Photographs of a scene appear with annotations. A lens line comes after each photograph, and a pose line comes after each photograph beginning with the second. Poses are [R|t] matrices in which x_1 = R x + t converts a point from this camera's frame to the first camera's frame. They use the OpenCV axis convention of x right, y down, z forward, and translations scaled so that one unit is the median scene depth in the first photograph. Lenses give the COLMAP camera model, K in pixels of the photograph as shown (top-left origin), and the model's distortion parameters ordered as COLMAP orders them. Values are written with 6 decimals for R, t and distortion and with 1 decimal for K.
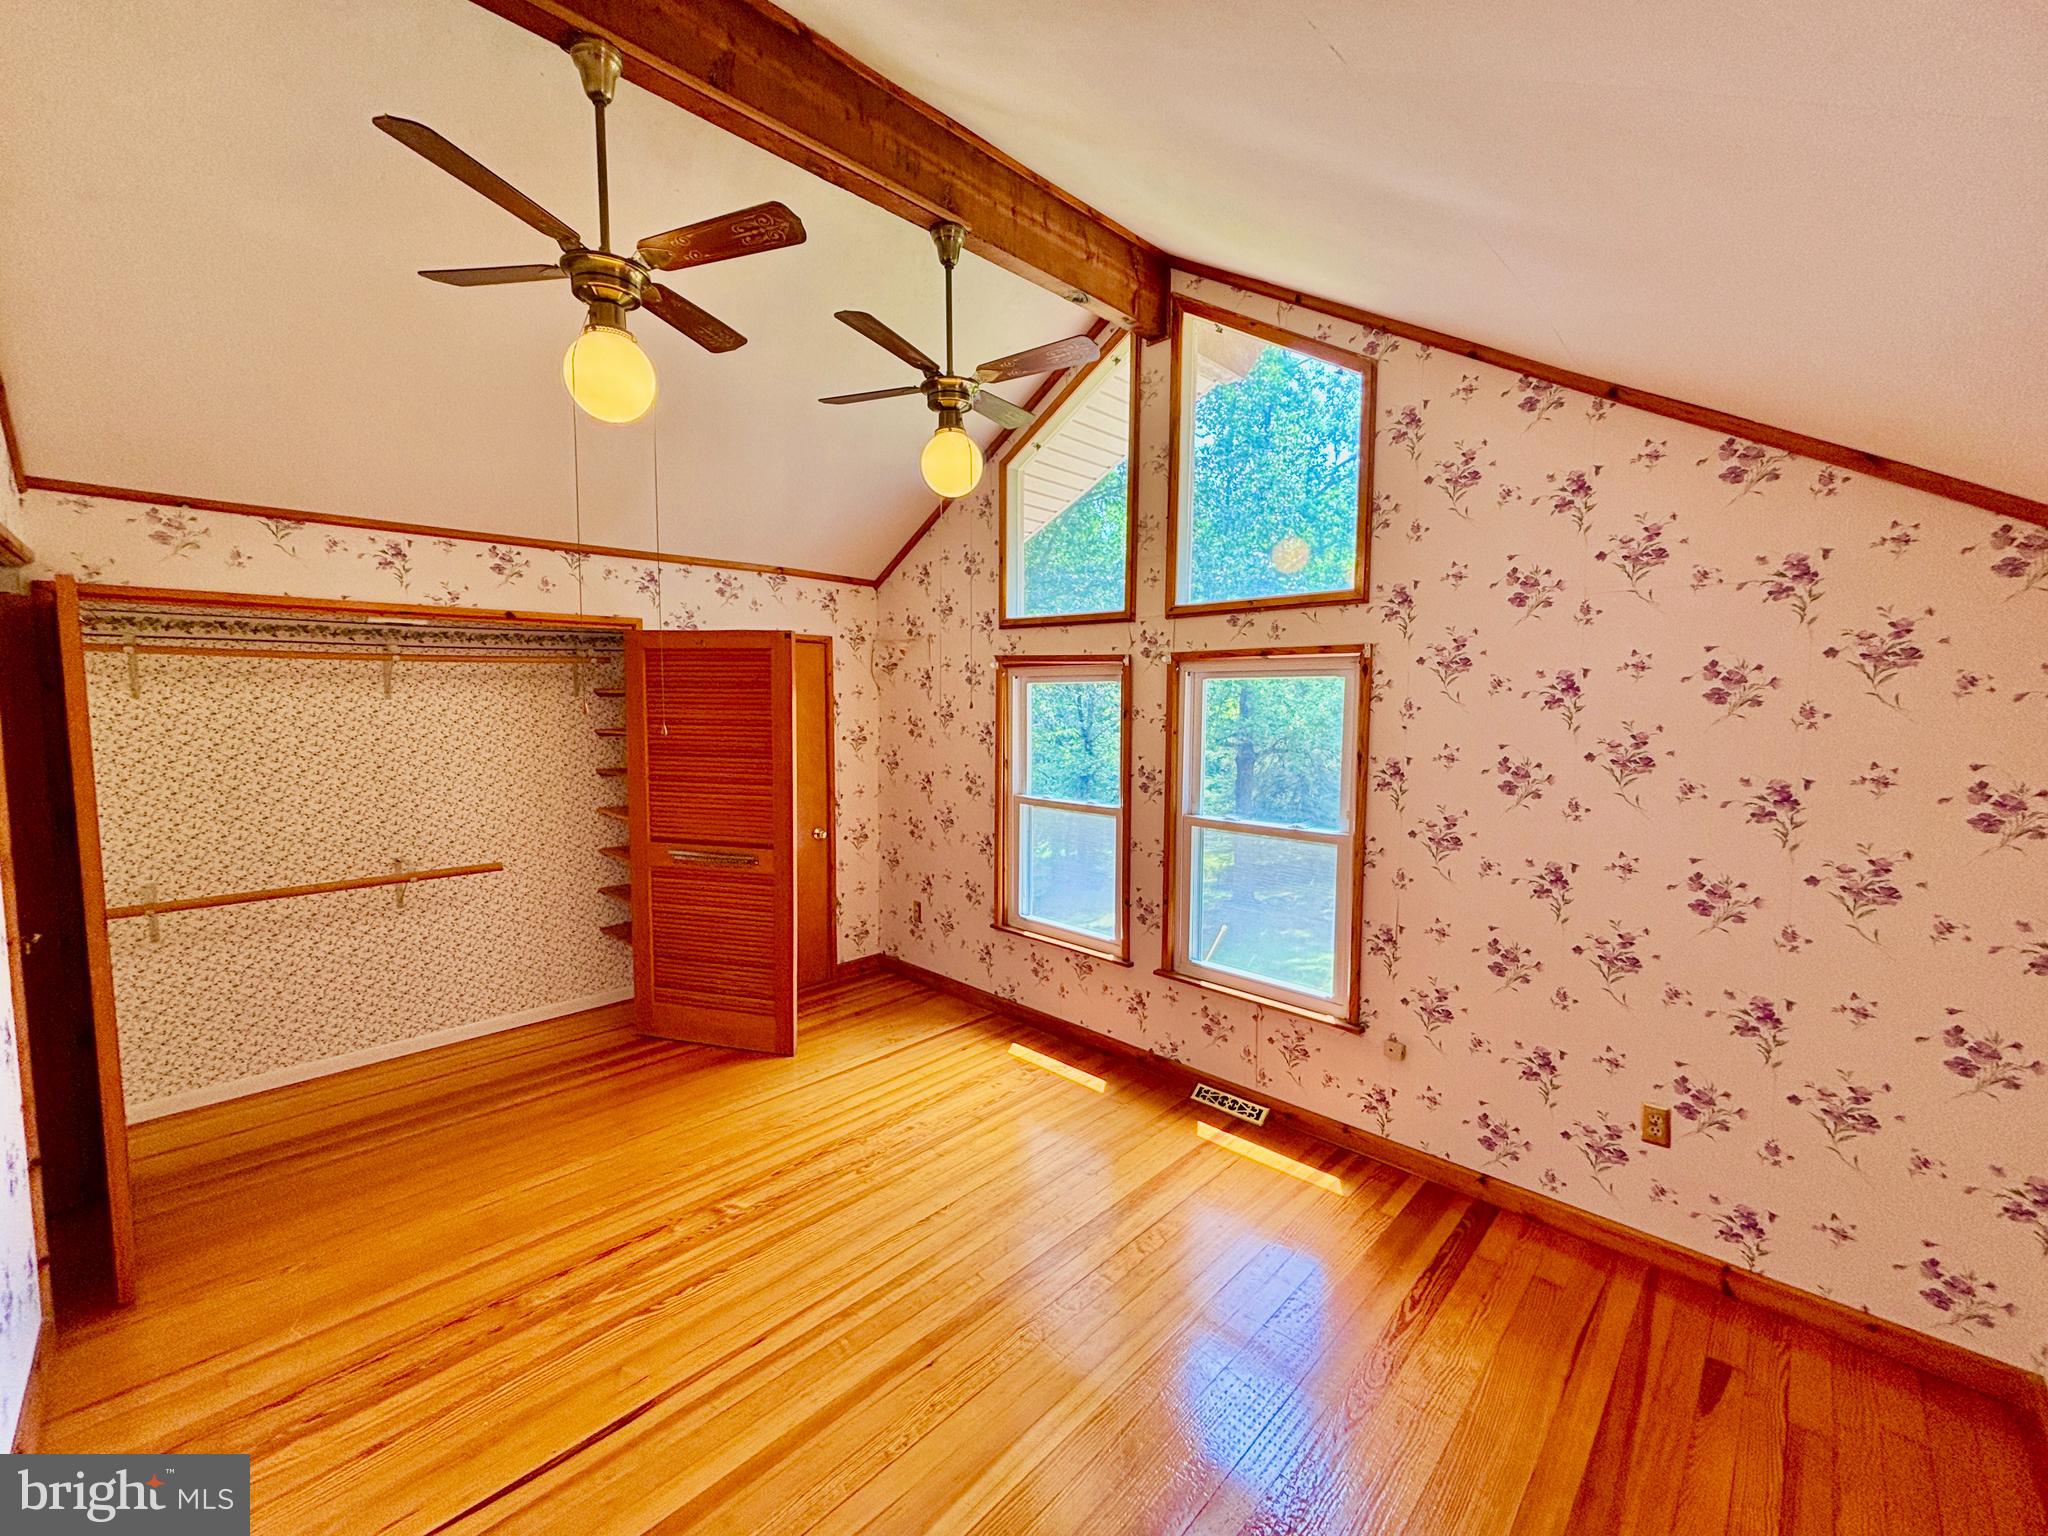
lens RADIAL K [[825.1, 0, 1024.5], [0, 825.1, 765.1], [0, 0, 1]] dist [-0.002179, 0.000641]
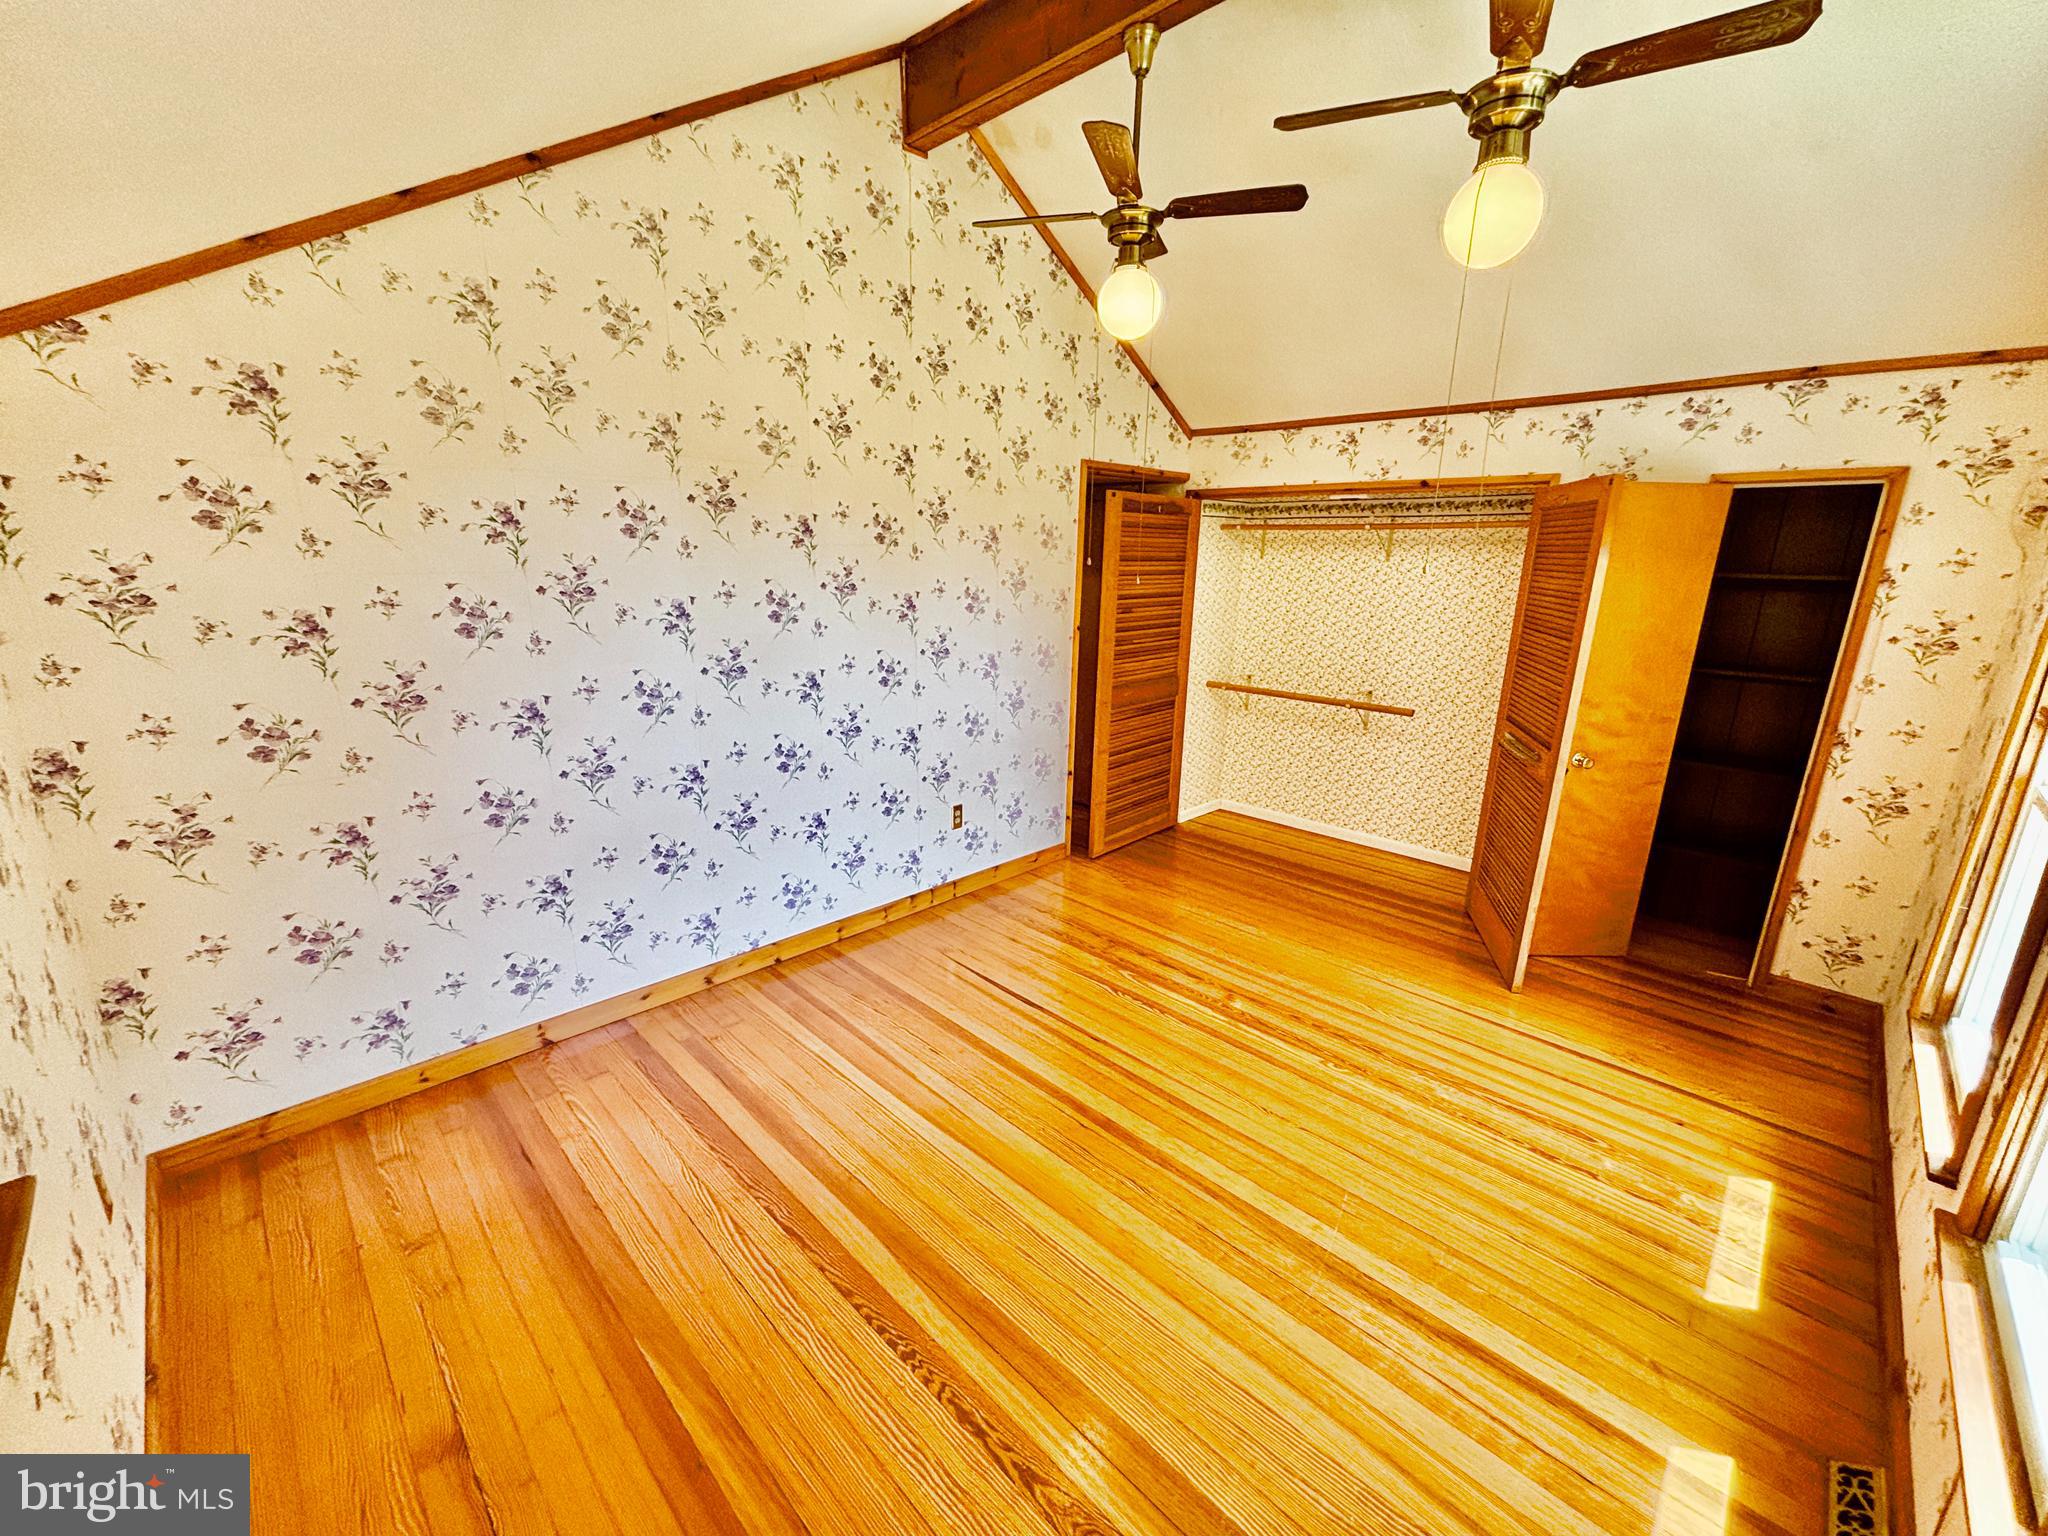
lens RADIAL K [[825.1, 0, 1024.5], [0, 825.1, 765.1], [0, 0, 1]] dist [-0.002179, 0.000641]
pose [[-0.002817, 0.247066, -0.968994, 0.533146], [-0.106003, 0.963465, 0.245965, -0.034517], [0.994362, 0.103409, 0.023476, 0.486130]]
